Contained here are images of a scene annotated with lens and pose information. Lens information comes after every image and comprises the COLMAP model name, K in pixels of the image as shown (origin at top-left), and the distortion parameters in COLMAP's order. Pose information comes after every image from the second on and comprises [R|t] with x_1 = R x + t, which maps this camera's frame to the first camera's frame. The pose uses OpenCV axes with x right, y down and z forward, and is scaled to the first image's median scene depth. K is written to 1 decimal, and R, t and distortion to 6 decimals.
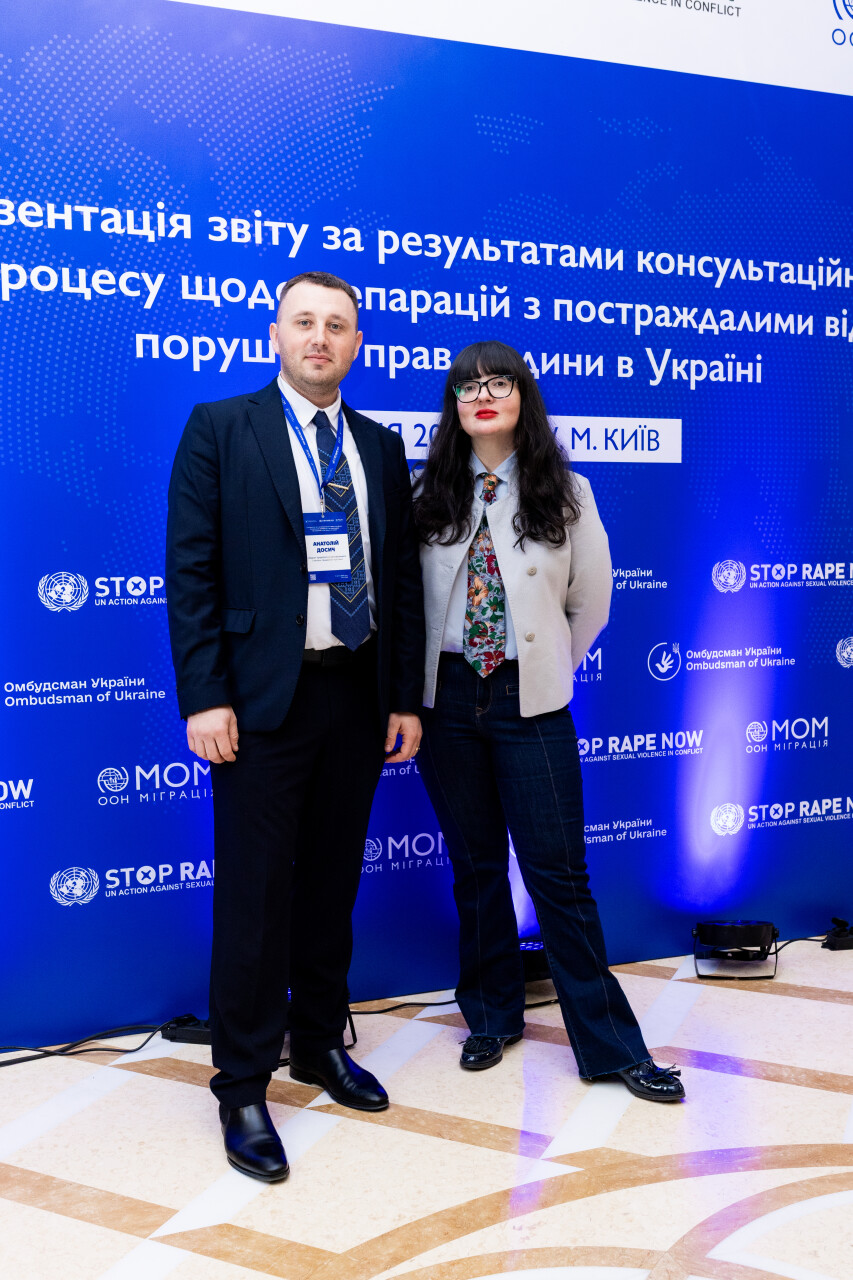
lens RADIAL K [[1235.1, 0, 428.8], [0, 1235.1, 637.5], [0, 0, 1]] dist [0.003114, 0.000000]
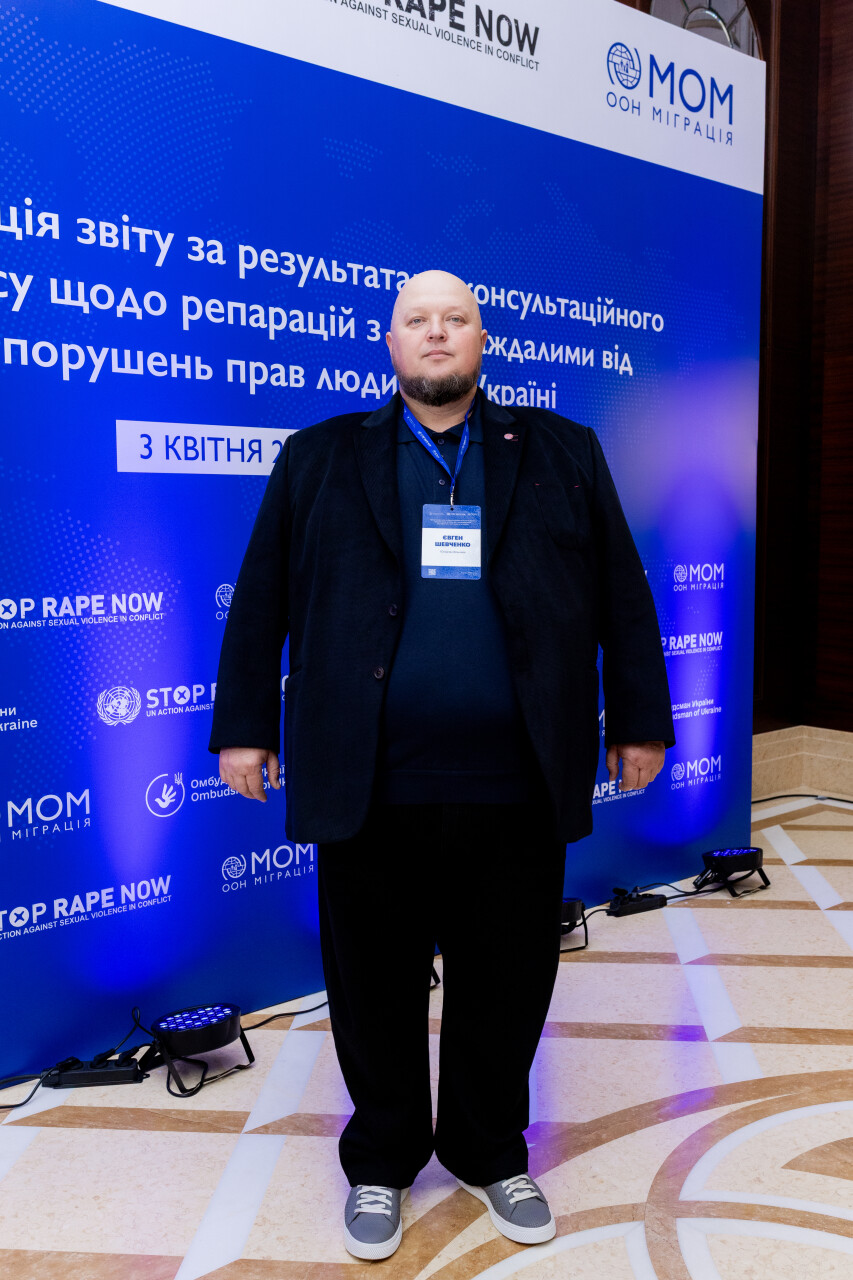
lens RADIAL K [[1235.1, 0, 433.8], [0, 1235.1, 636.8], [0, 0, 1]] dist [0.003114, 0.000000]
pose [[0.934549, -0.026328, 0.354860, -0.248437], [0.021139, 0.999606, 0.018490, -0.028994], [-0.355207, -0.009778, 0.934736, 0.013517]]
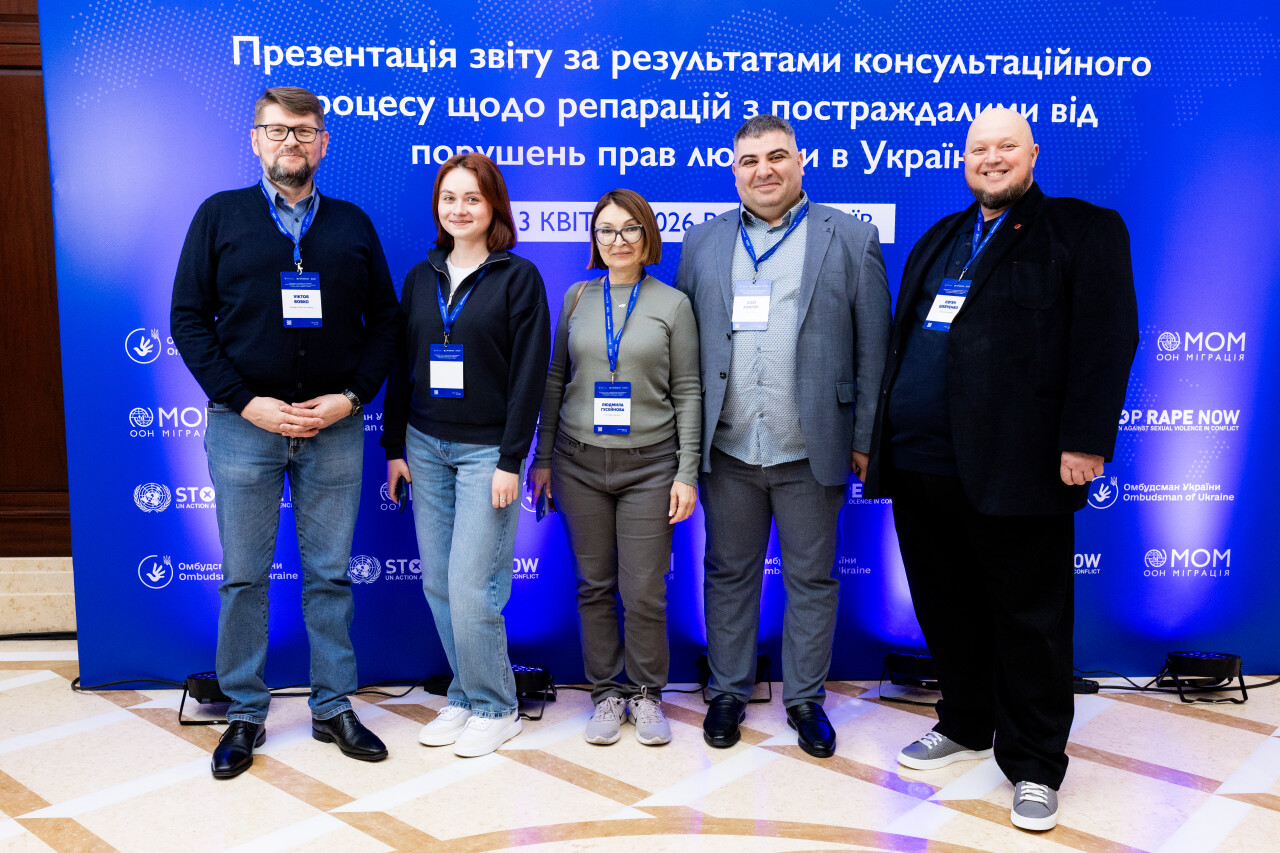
lens RADIAL K [[1326.8, 0, 630.1], [0, 1326.8, 423.7], [0, 0, 1]] dist [0.002504, 0.000000]
pose [[0.954026, 0.057313, -0.294193, 0.364691], [-0.037179, 0.996596, 0.073586, -0.063136], [0.297409, -0.059266, 0.952909, -0.234657]]
